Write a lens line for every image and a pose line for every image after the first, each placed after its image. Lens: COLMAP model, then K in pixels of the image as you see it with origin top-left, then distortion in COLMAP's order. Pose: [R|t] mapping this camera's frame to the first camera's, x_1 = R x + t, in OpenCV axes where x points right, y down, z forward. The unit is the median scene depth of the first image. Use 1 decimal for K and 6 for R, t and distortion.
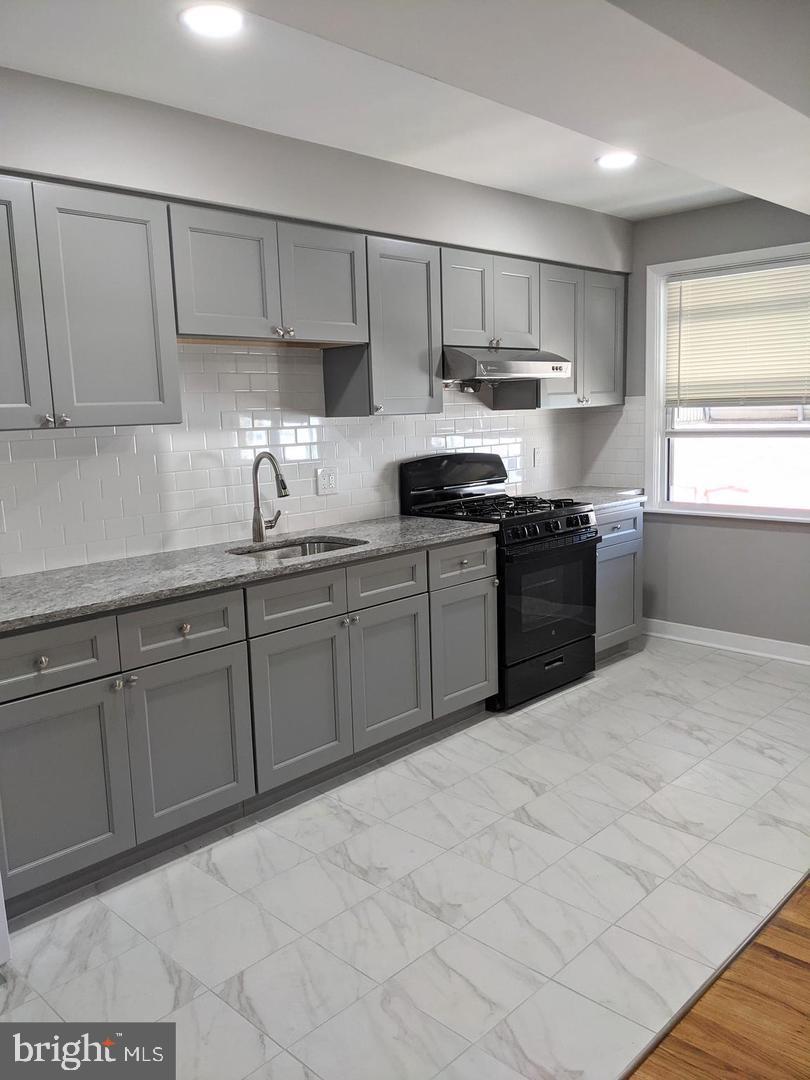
lens RADIAL K [[851.9, 0, 400.1], [0, 851.9, 540.6], [0, 0, 1]] dist [0.045738, -0.075837]
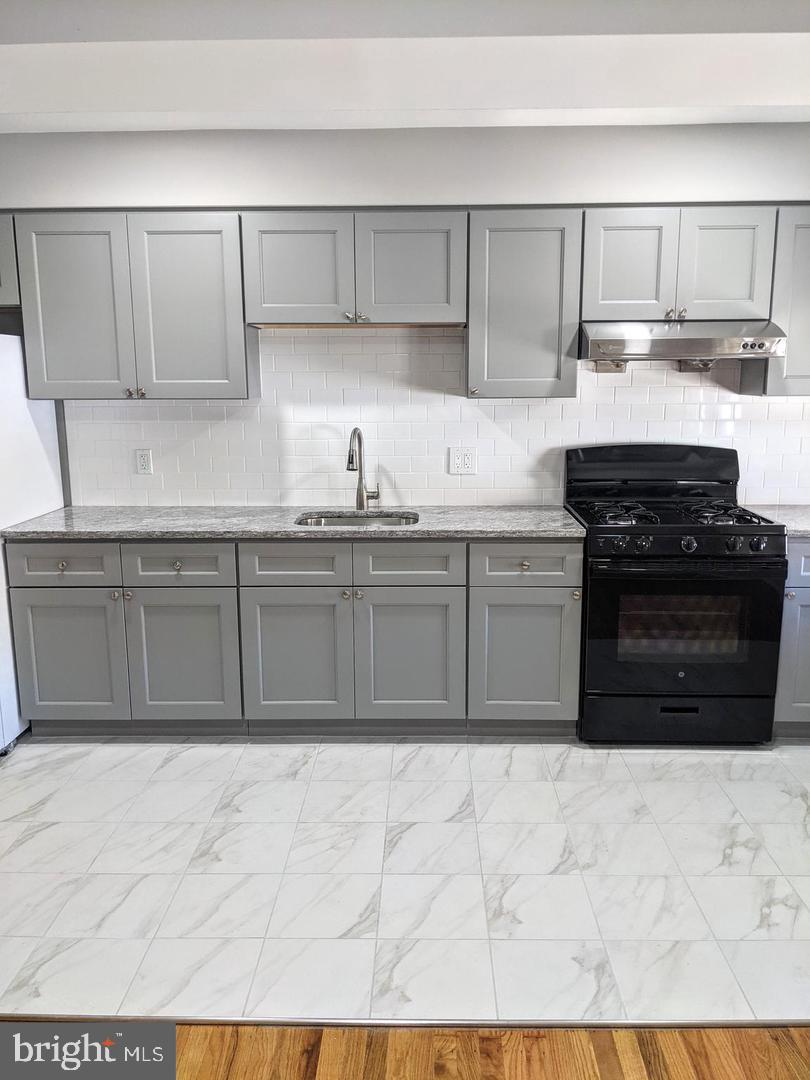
lens RADIAL K [[851.9, 0, 413.1], [0, 851.9, 537.0], [0, 0, 1]] dist [0.045738, -0.075837]
pose [[0.686086, 0.161769, -0.709308, 0.703260], [-0.129369, 0.986555, 0.099866, -0.086917], [0.715926, 0.023246, 0.697789, 0.308365]]
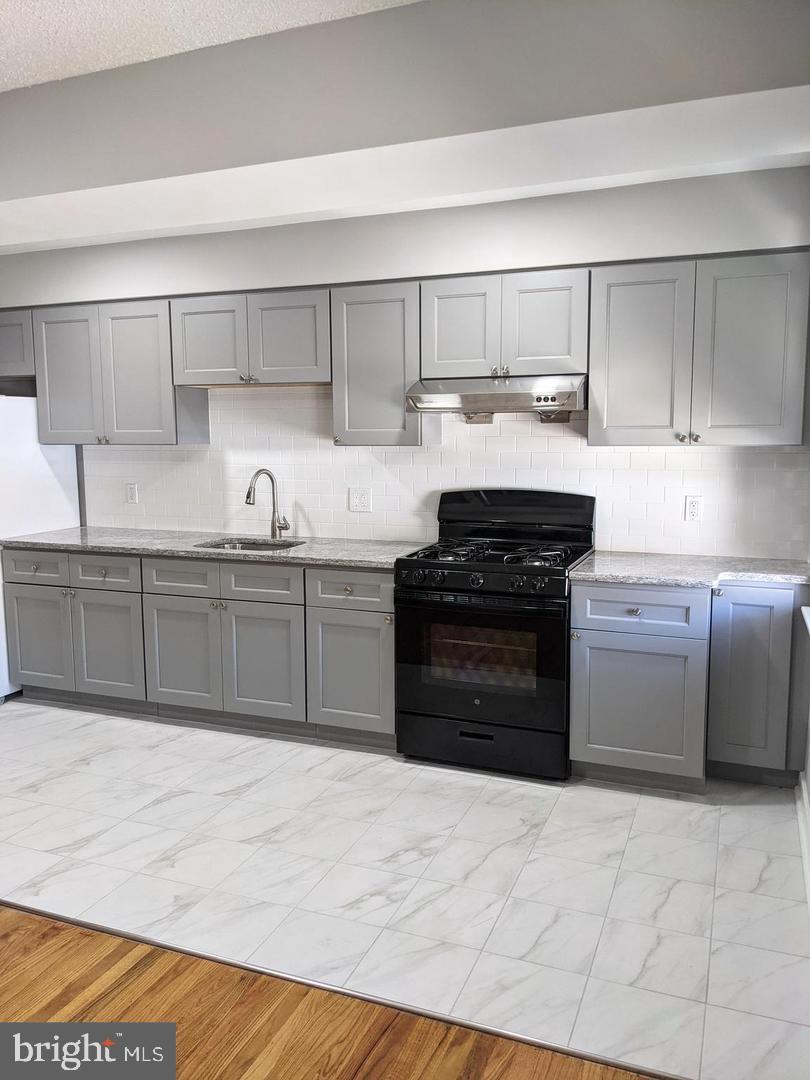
lens RADIAL K [[851.9, 0, 404.9], [0, 851.9, 535.4], [0, 0, 1]] dist [0.045738, -0.075837]
pose [[0.383202, 0.146607, -0.911955, 1.156101], [-0.148453, 0.984263, 0.095851, -0.166002], [0.911657, 0.098653, 0.398936, 0.711214]]
